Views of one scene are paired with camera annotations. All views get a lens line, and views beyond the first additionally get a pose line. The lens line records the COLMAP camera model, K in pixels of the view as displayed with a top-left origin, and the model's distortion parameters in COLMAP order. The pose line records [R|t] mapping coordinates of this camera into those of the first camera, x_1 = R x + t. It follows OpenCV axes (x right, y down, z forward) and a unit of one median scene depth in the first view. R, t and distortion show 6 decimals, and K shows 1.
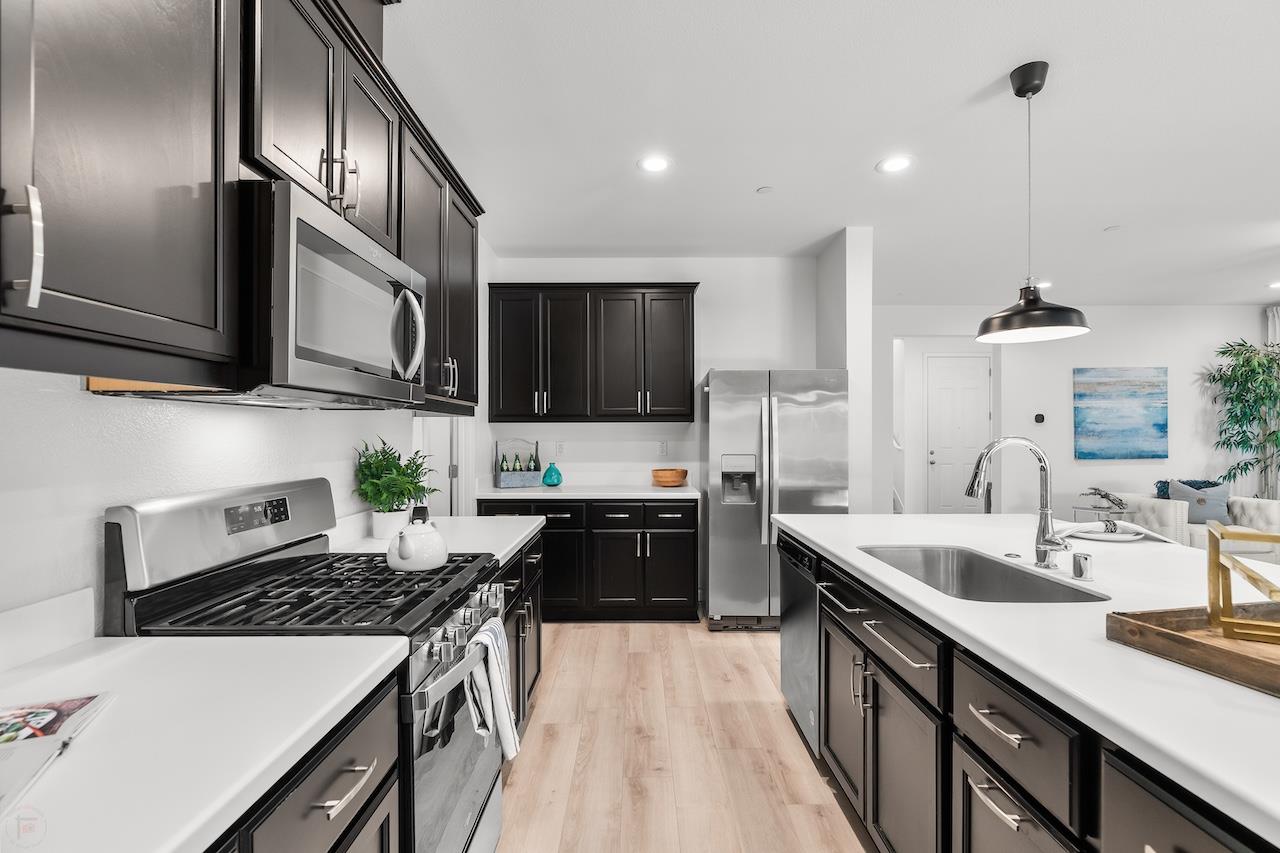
lens RADIAL K [[593.4, 0, 644.8], [0, 593.4, 432.9], [0, 0, 1]] dist [-0.000589, 0.002041]
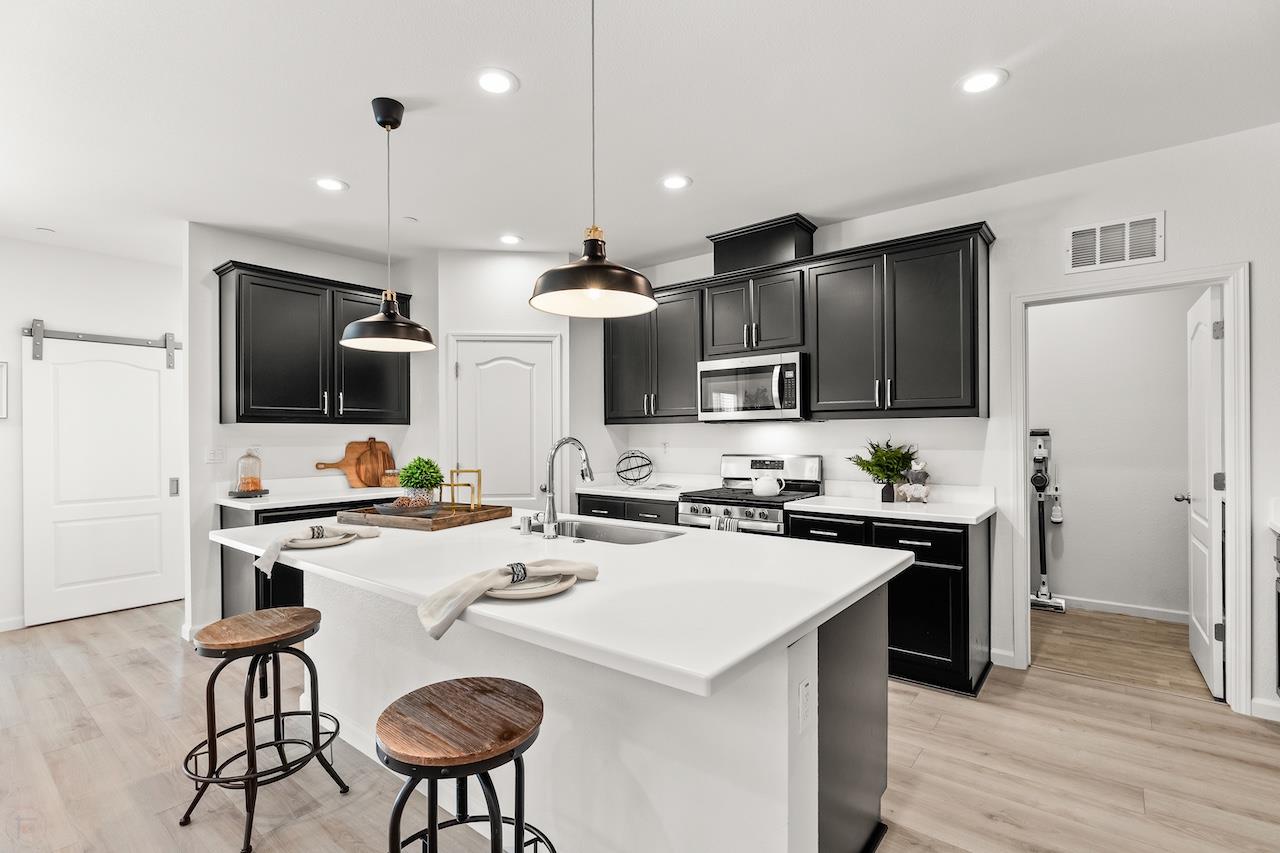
lens RADIAL K [[593.4, 0, 639.7], [0, 593.4, 428.7], [0, 0, 1]] dist [-0.000589, 0.002041]
pose [[-0.626742, -0.003511, -0.779219, 0.737601], [0.006076, 0.999937, -0.009393, 0.002309], [0.779203, -0.010622, -0.626682, 0.931804]]
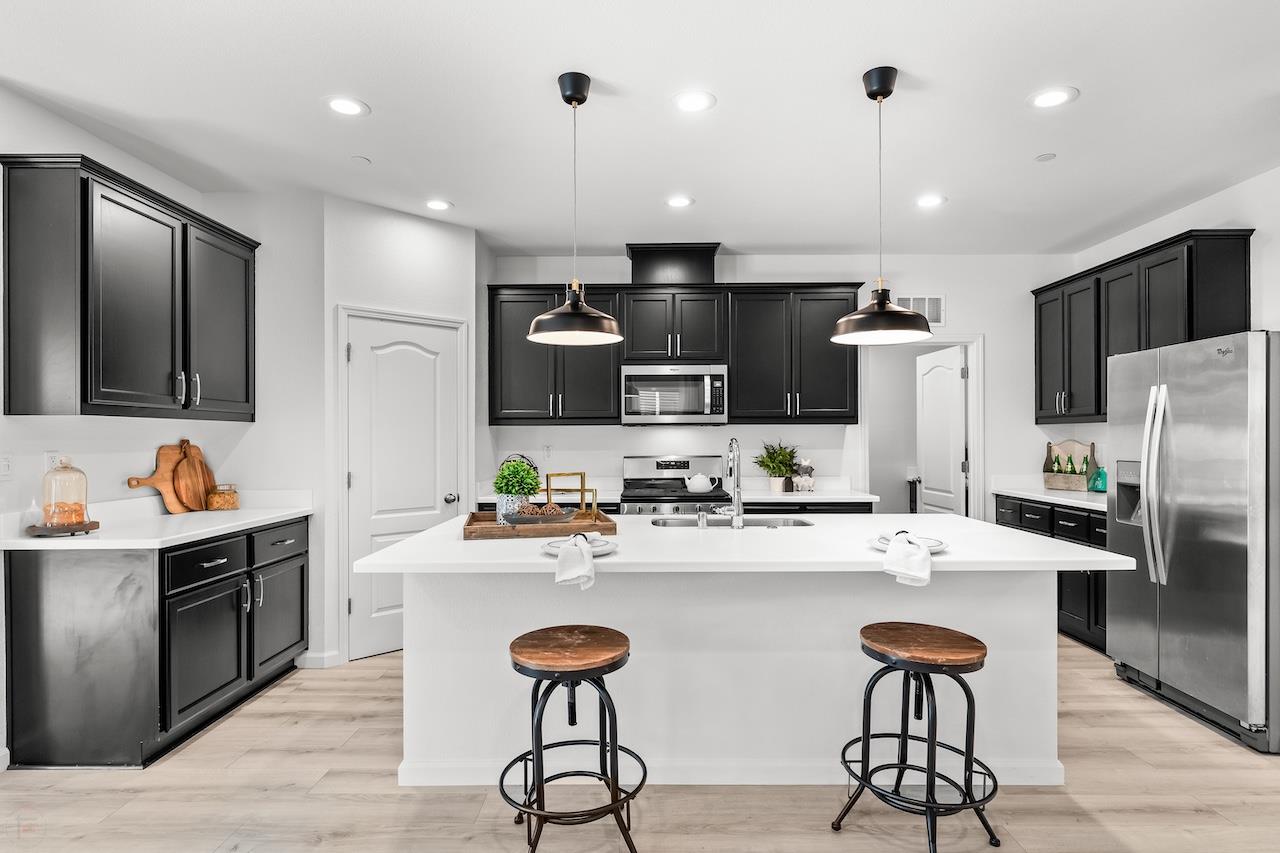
lens RADIAL K [[684.0, 0, 641.4], [0, 684.0, 438.6], [0, 0, 1]] dist [0.004043, 0.002010]
pose [[-0.004156, 0.002609, -0.999988, 1.103007], [0.002474, 0.999994, 0.002599, 0.003430], [0.999988, -0.002463, -0.004163, 0.371500]]
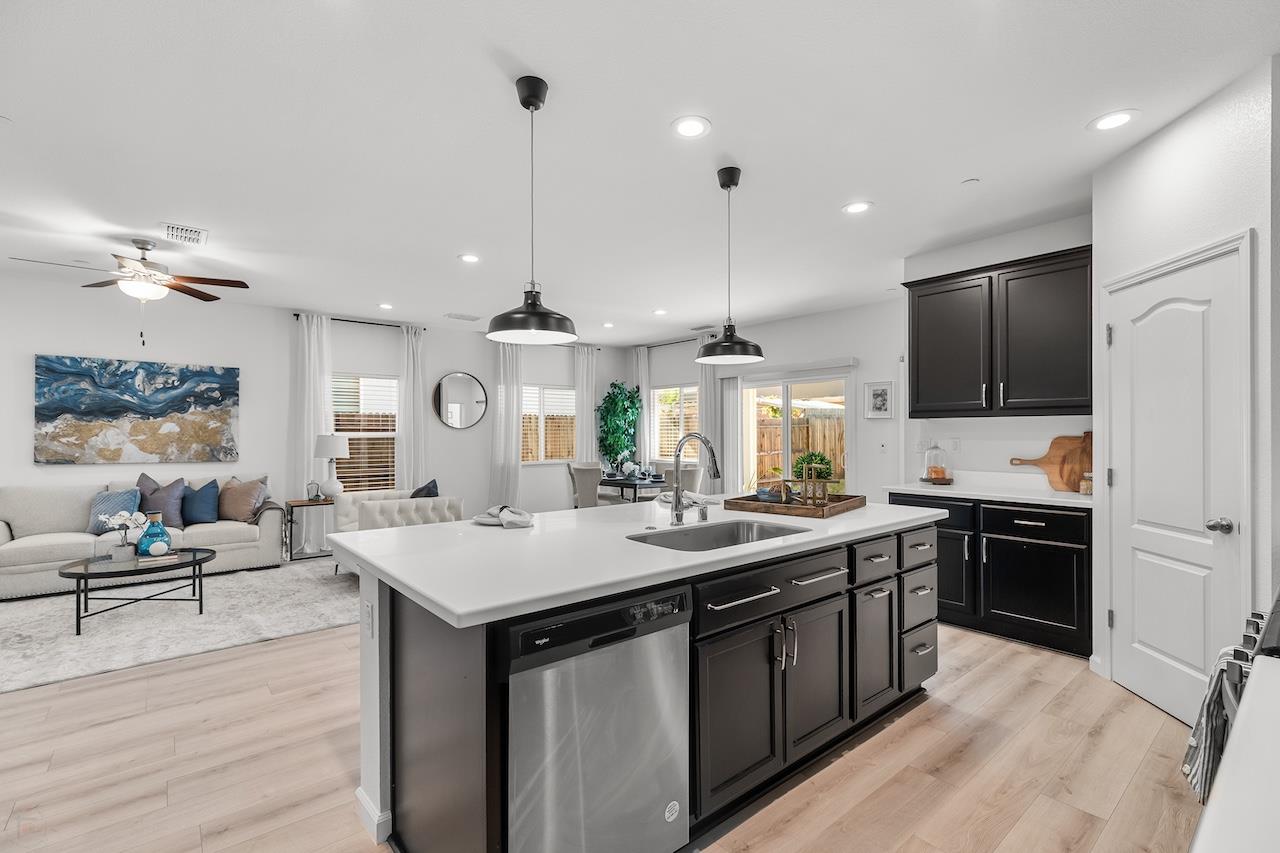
lens RADIAL K [[590.3, 0, 632.2], [0, 590.3, 426.5], [0, 0, 1]] dist [0.014330, -0.002082]
pose [[-0.626494, 0.012958, 0.779318, -0.189861], [0.004719, 0.999907, -0.012832, 0.006854], [-0.779412, -0.004362, -0.626497, 0.947230]]
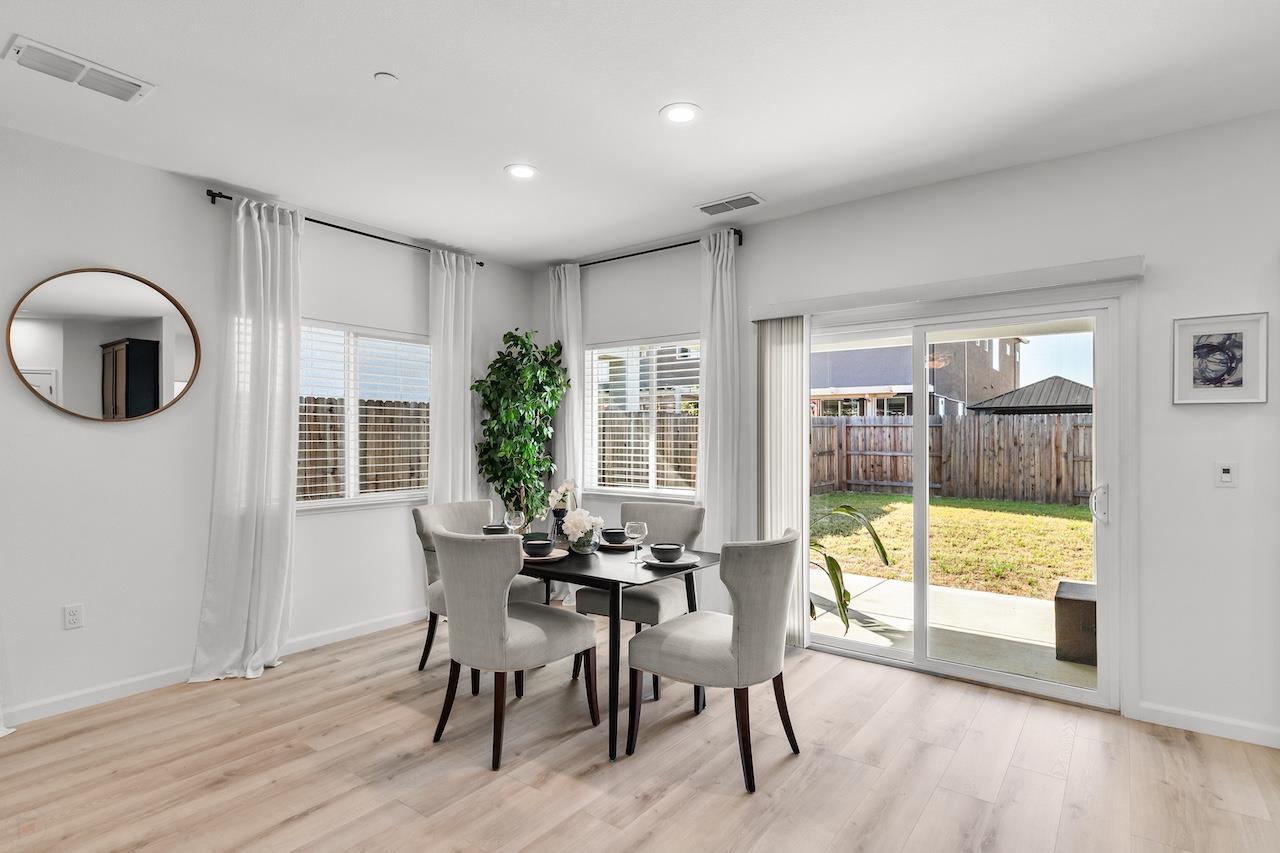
lens RADIAL K [[648.6, 0, 634.7], [0, 648.6, 429.5], [0, 0, 1]] dist [-0.004260, 0.000529]
pose [[-0.791677, 0.005768, 0.610912, 0.750203], [-0.000837, 0.999944, -0.010526, 0.003761], [-0.610939, -0.008844, -0.791629, 0.368853]]
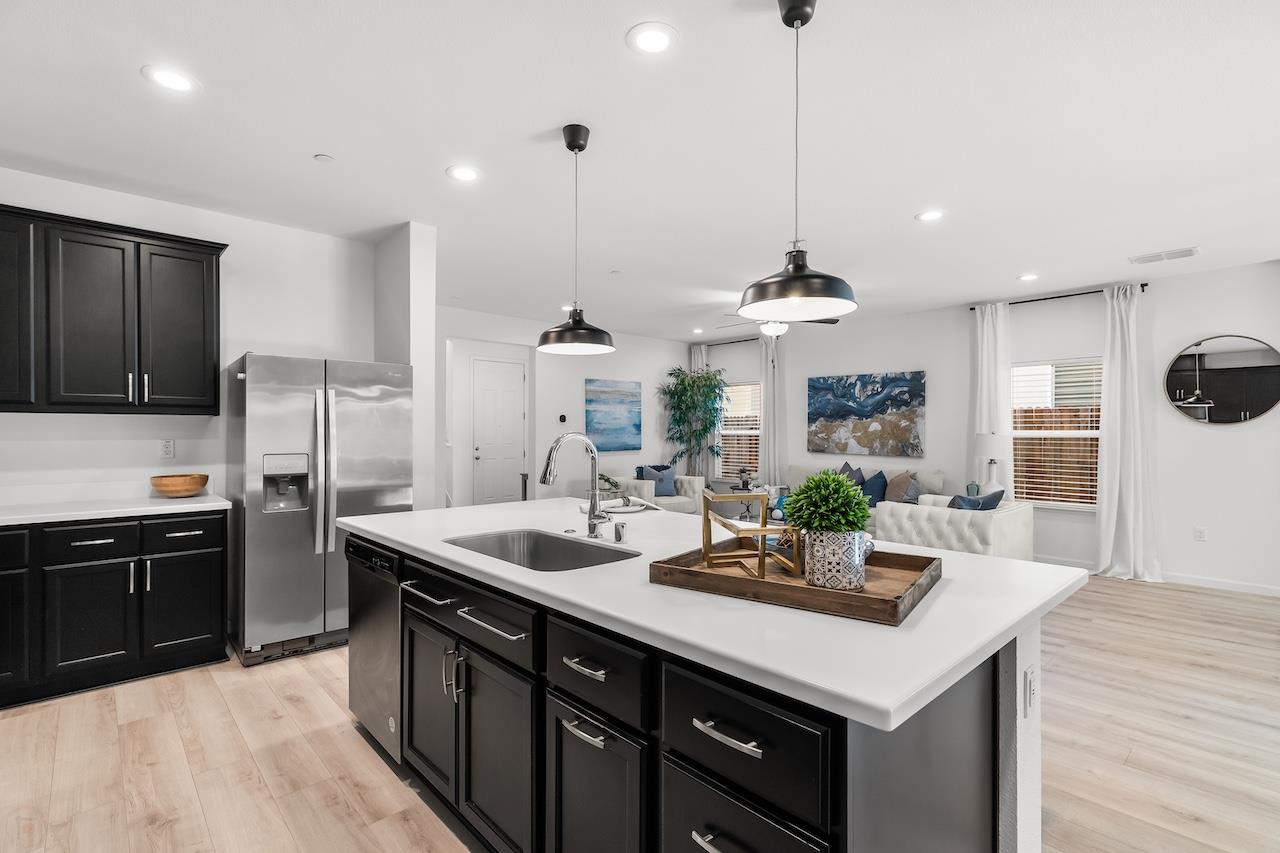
lens RADIAL K [[590.3, 0, 642.6], [0, 590.3, 432.2], [0, 0, 1]] dist [0.014330, -0.002082]
pose [[0.737945, 0.001124, 0.674860, -0.042198], [-0.002603, 0.999996, 0.001181, 0.002324], [-0.674856, -0.002628, 0.737945, 0.009273]]
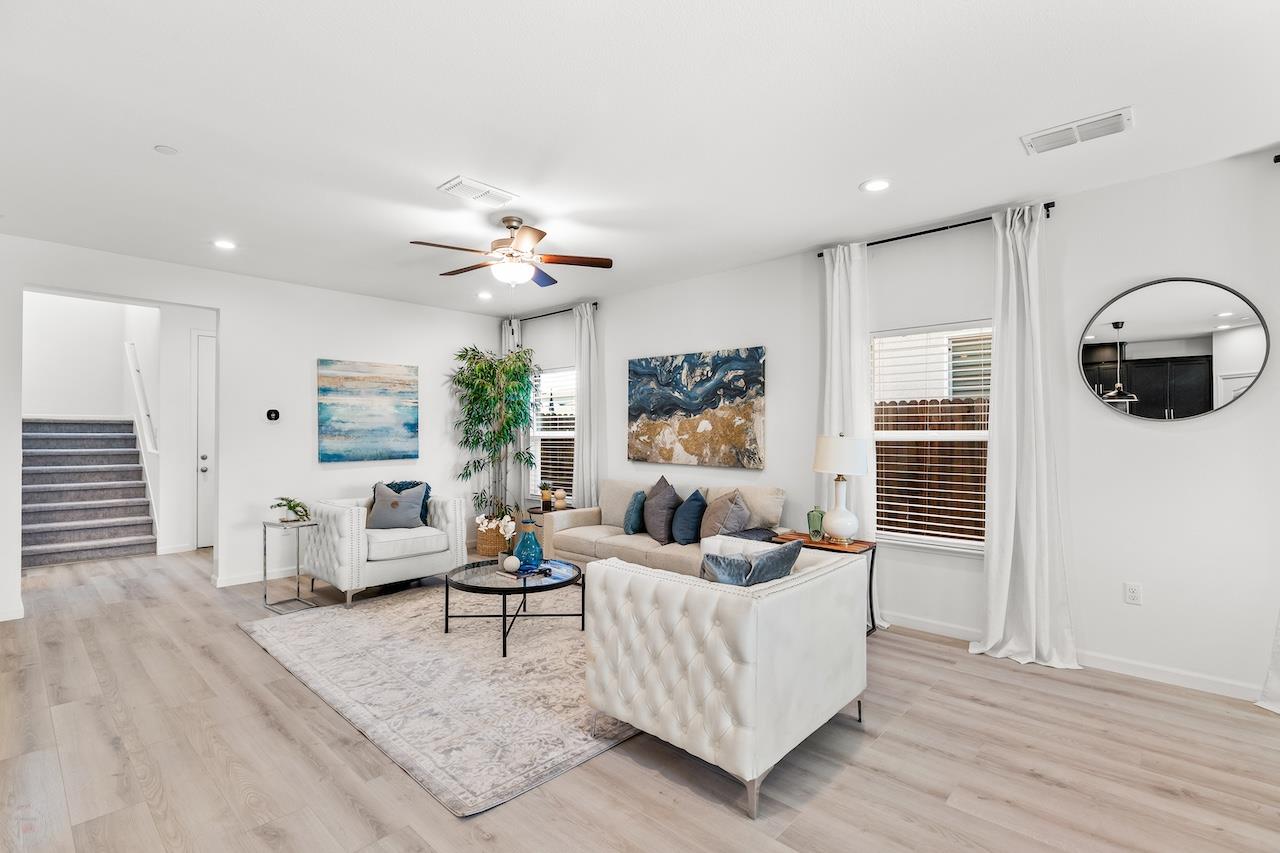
lens RADIAL K [[593.4, 0, 637.1], [0, 593.4, 431.6], [0, 0, 1]] dist [-0.000589, 0.002041]
pose [[0.686004, 0.003236, 0.727590, 0.700364], [-0.001039, 0.999993, -0.003468, 0.002594], [-0.727597, 0.001623, 0.686003, 0.087099]]
